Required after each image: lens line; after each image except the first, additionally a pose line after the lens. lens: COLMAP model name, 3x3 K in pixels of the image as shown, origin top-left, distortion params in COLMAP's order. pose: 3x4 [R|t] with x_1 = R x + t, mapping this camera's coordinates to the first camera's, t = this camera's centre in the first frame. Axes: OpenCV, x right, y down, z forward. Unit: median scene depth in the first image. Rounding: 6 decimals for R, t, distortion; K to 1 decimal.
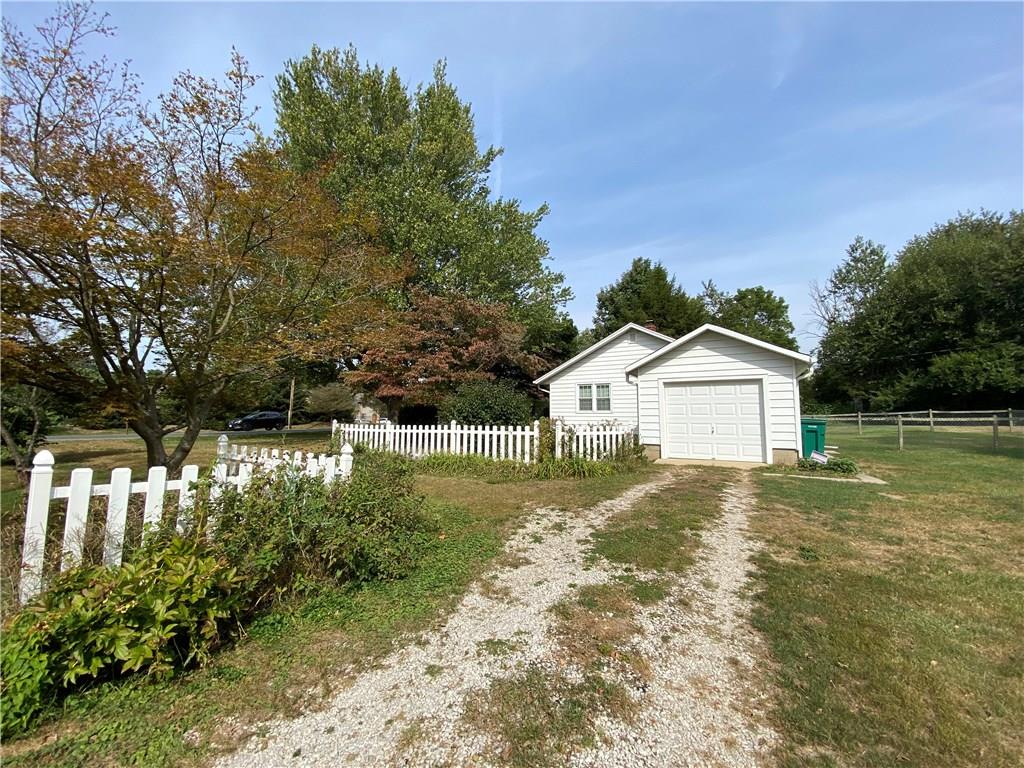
lens RADIAL K [[403.9, 0, 512.0], [0, 403.9, 384.0], [0, 0, 1]] dist [0.022619, -0.019032]
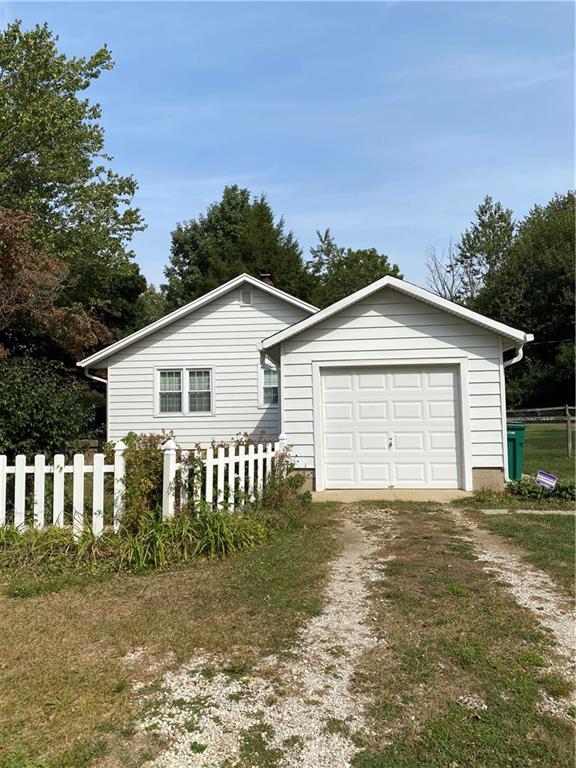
lens RADIAL K [[578.2, 0, 288.0], [0, 578.2, 384.0], [0, 0, 1]] dist [0.072783, -0.106671]
pose [[0.909003, 0.005349, 0.416755, -0.016773], [-0.015195, 0.999678, 0.020311, 0.002097], [-0.416512, -0.024795, 0.908792, 0.105452]]
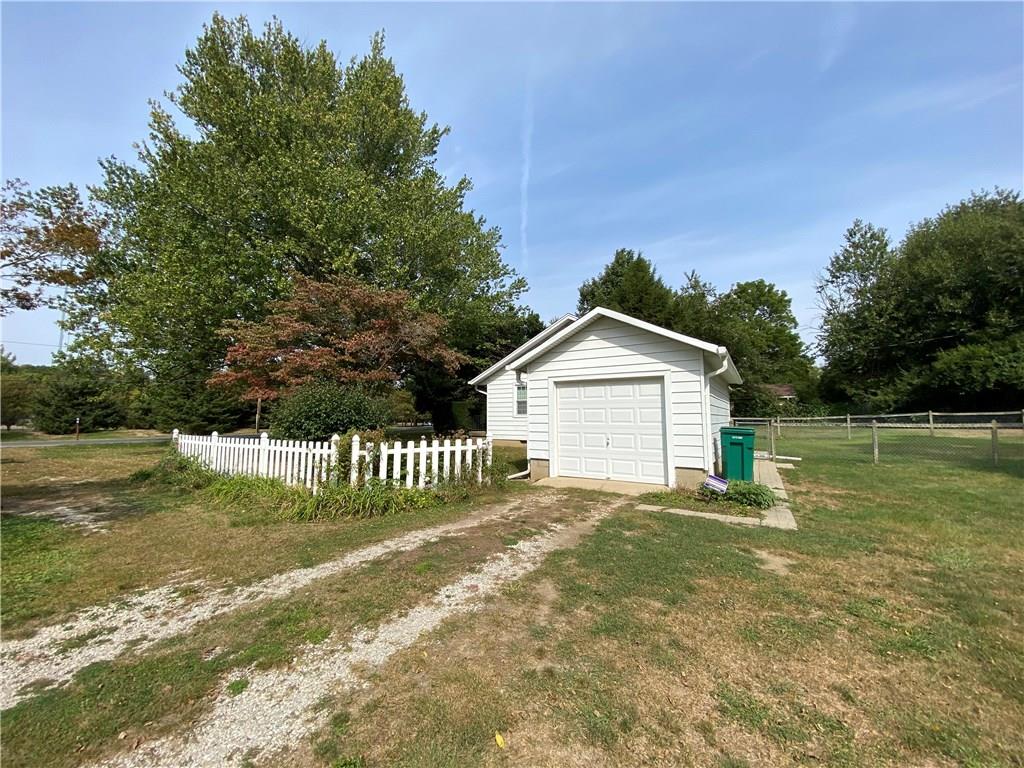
lens RADIAL K [[403.9, 0, 512.0], [0, 403.9, 384.0], [0, 0, 1]] dist [0.022619, -0.019032]
pose [[0.999465, -0.006516, -0.032048, 0.150490], [0.006464, 0.999978, -0.001725, 0.000642], [0.032059, 0.001517, 0.999485, 0.095688]]
